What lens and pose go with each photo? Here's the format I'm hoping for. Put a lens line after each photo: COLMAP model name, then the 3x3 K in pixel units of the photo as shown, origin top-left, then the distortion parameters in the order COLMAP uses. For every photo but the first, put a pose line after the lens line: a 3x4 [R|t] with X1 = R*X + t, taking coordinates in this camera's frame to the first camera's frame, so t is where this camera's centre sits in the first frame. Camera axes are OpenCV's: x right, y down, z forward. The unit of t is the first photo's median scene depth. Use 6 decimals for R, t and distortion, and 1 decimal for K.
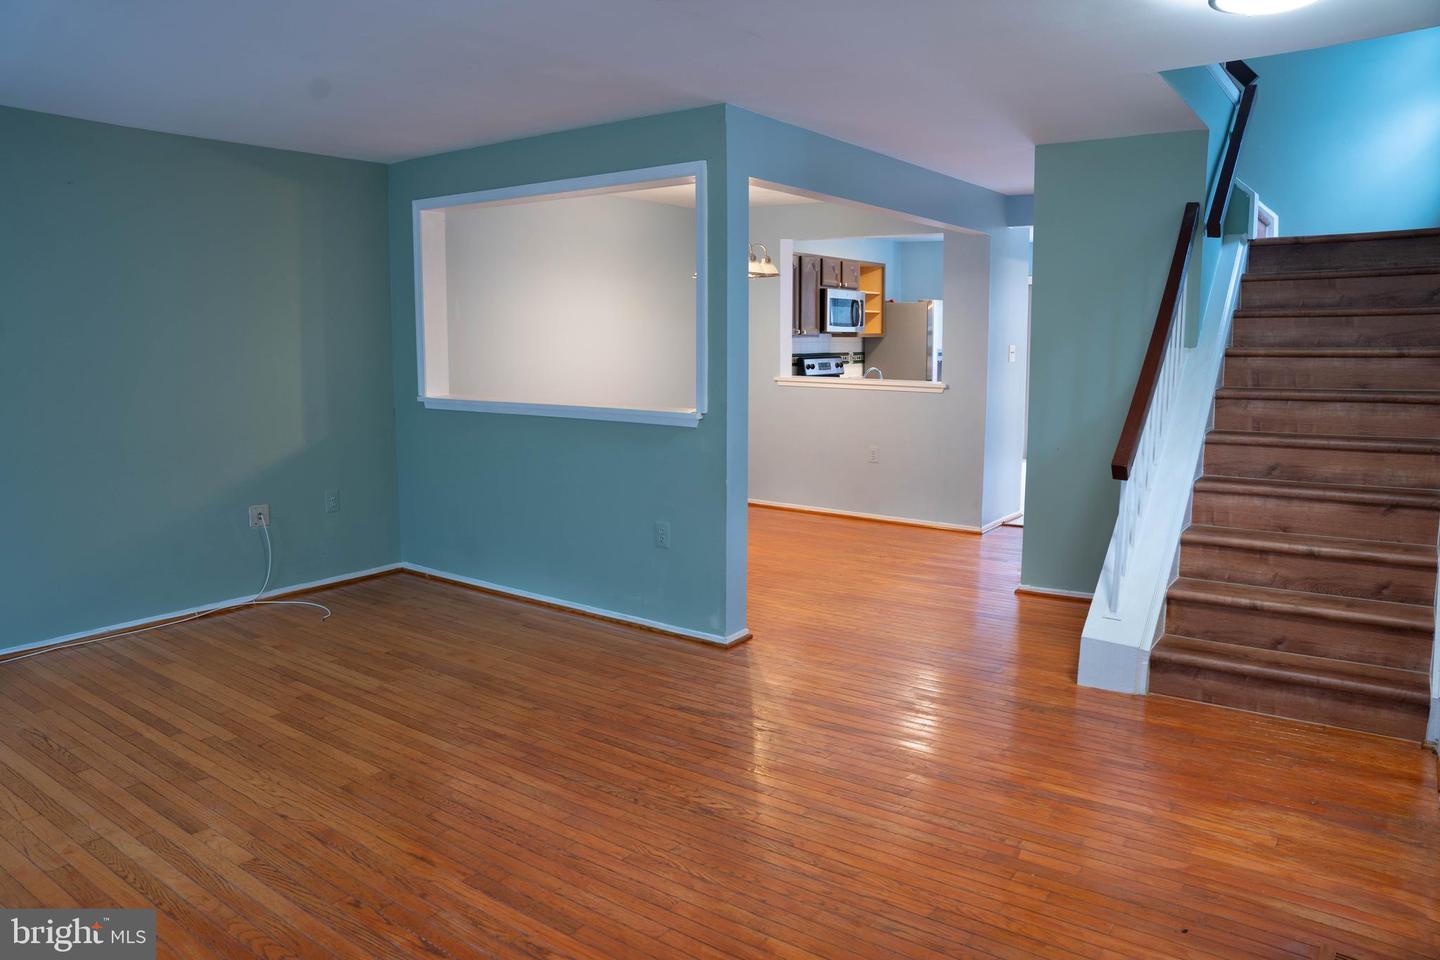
lens RADIAL K [[1002.4, 0, 715.6], [0, 1002.4, 486.8], [0, 0, 1]] dist [-0.086880, 0.003235]
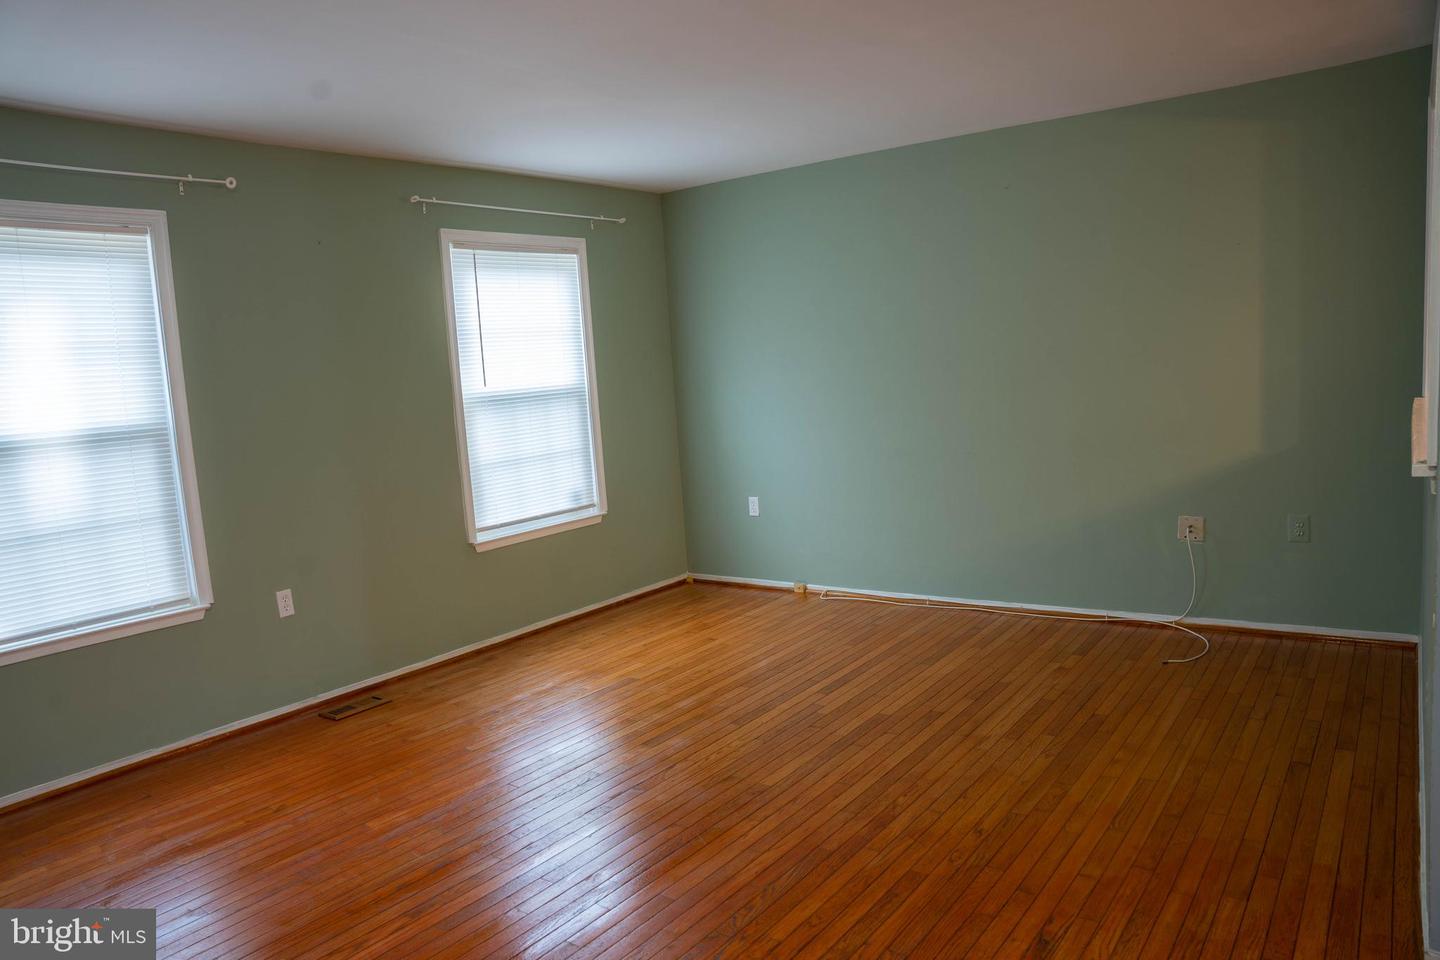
lens RADIAL K [[1002.4, 0, 715.6], [0, 1002.4, 486.8], [0, 0, 1]] dist [-0.086880, 0.003235]
pose [[-0.017389, 0.123504, -0.992192, 0.512467], [-0.078228, 0.989132, 0.124495, -0.106363], [0.996784, 0.079782, -0.007539, 0.774958]]
